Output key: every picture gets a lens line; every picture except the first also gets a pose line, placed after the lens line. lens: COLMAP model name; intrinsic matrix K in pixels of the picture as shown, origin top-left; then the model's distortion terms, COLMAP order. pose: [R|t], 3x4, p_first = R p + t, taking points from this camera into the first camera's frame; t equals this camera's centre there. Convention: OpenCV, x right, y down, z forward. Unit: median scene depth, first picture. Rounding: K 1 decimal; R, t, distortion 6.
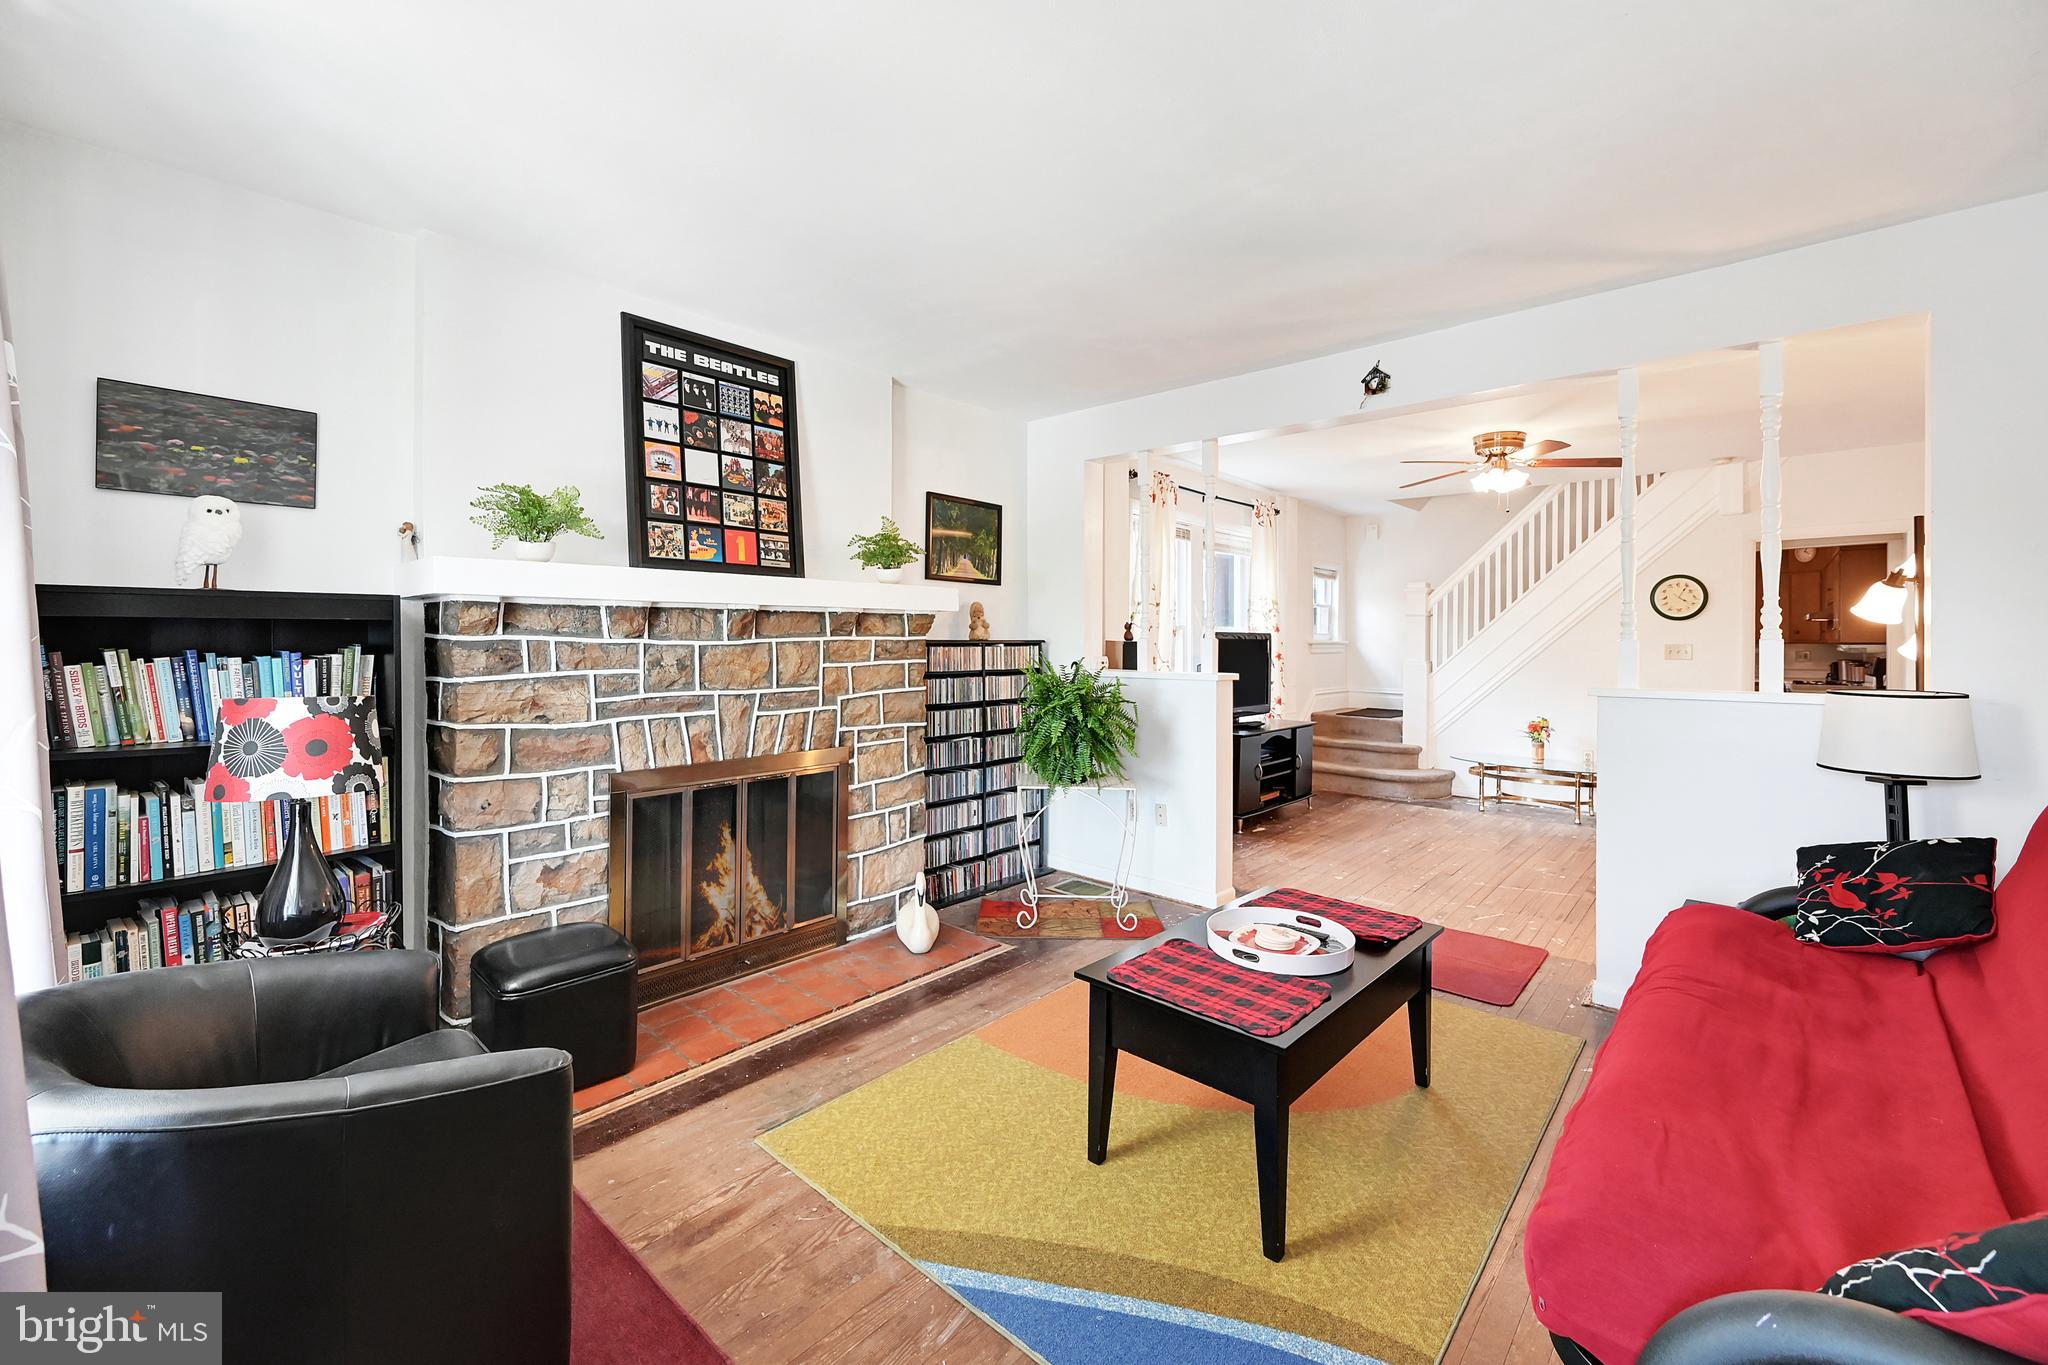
lens RADIAL K [[833.6, 0, 1023.2], [0, 833.6, 632.2], [0, 0, 1]] dist [-0.000026, 0.000011]
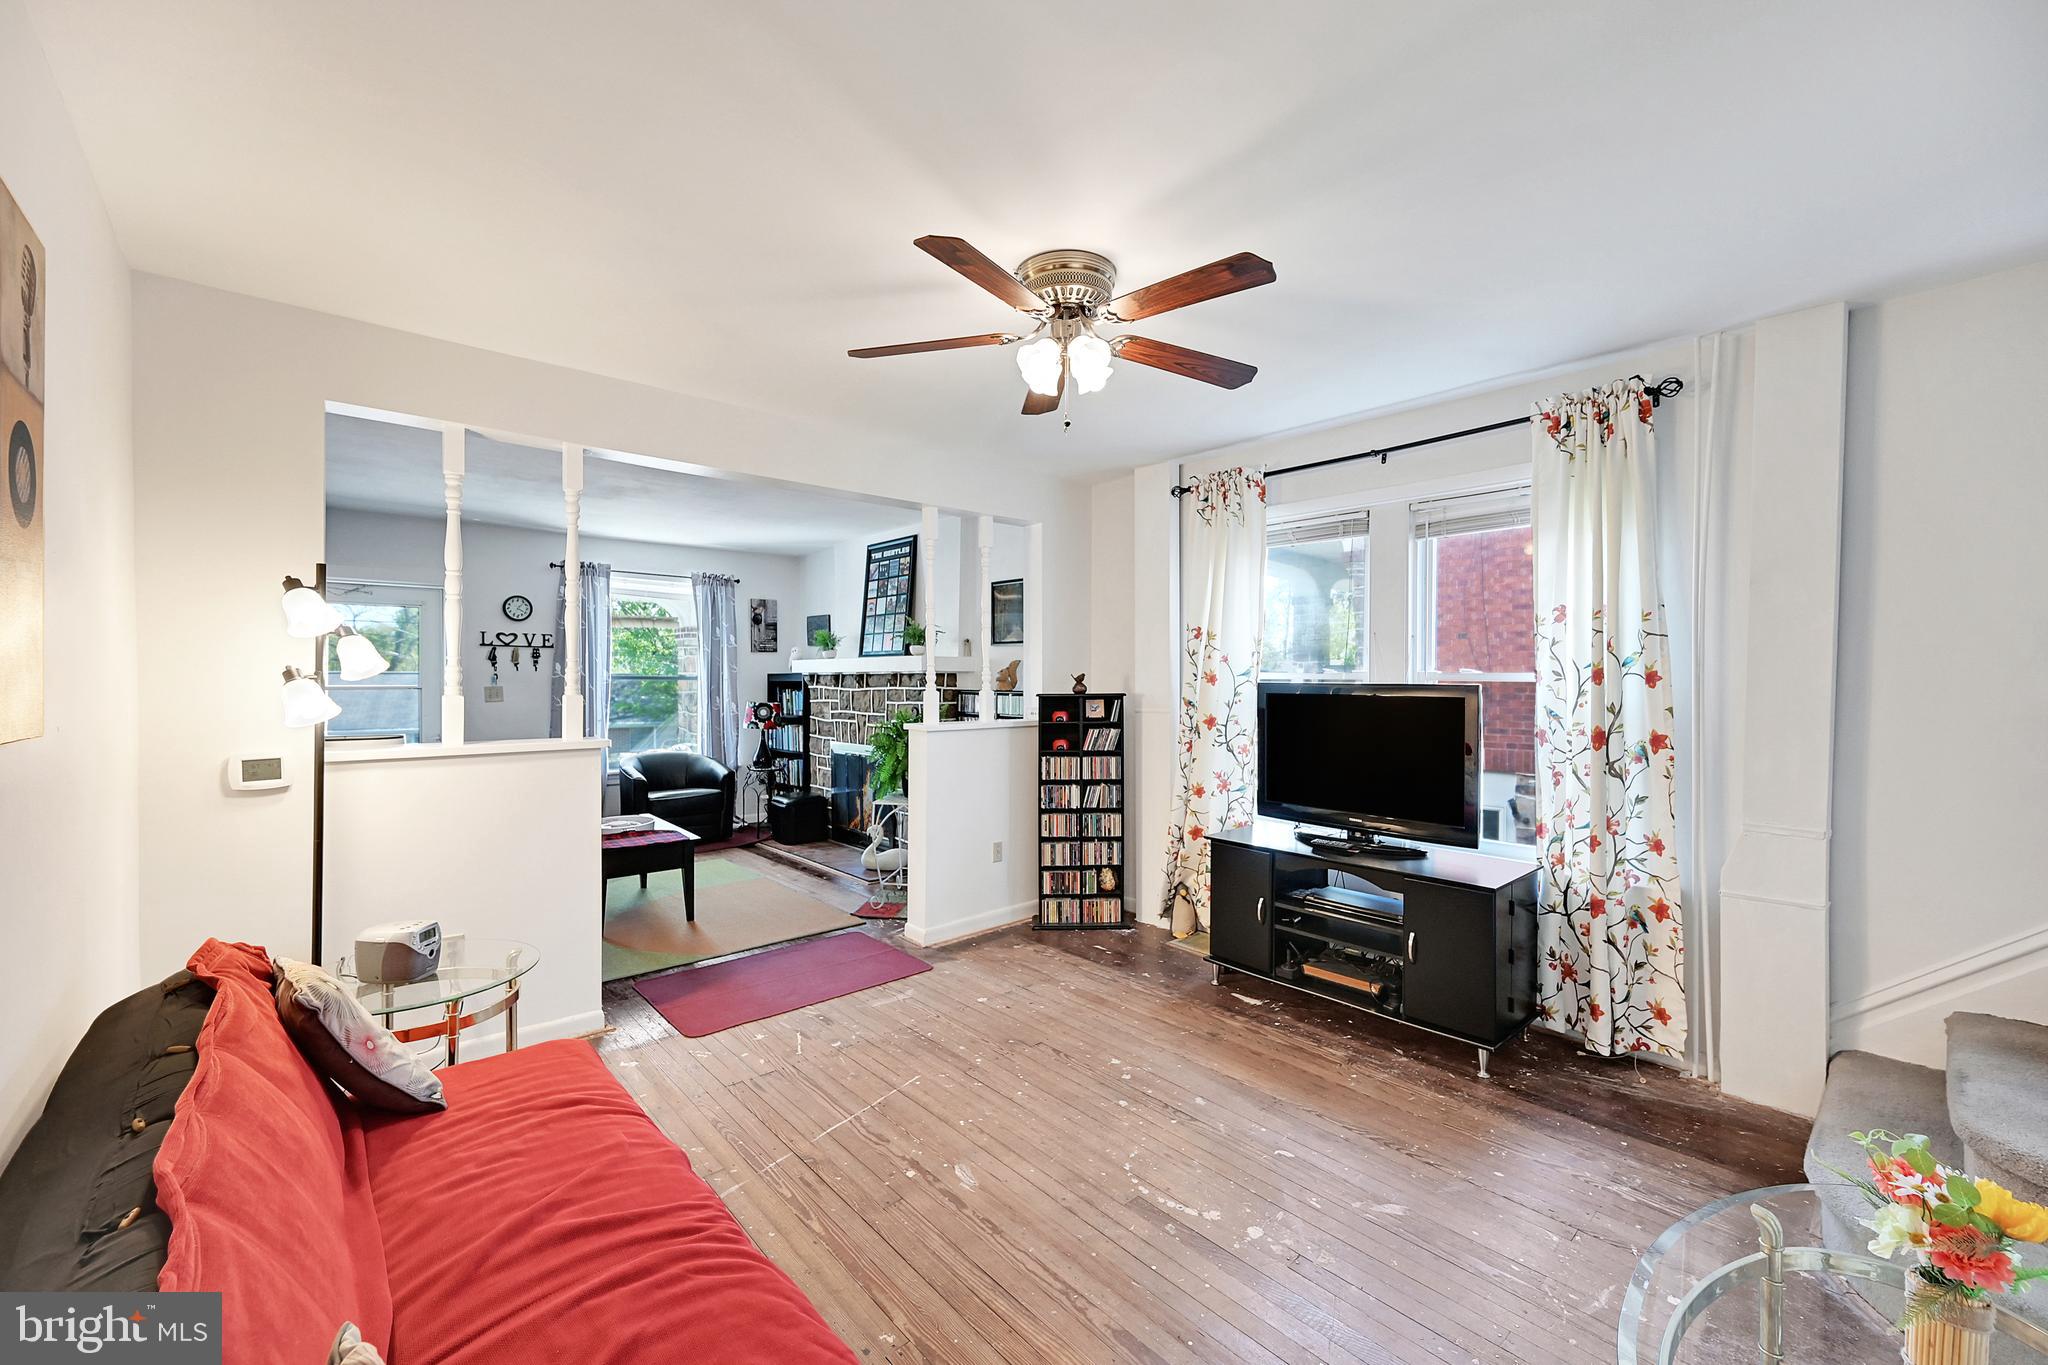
lens RADIAL K [[809.6, 0, 1024.0], [0, 809.6, 682.5], [0, 0, 1]] dist [0.000084, 0.000061]
pose [[-0.107488, -0.003259, -0.994201, 1.613169], [0.001712, 0.999993, -0.003463, 0.002052], [0.994205, -0.002075, -0.107482, 1.590888]]
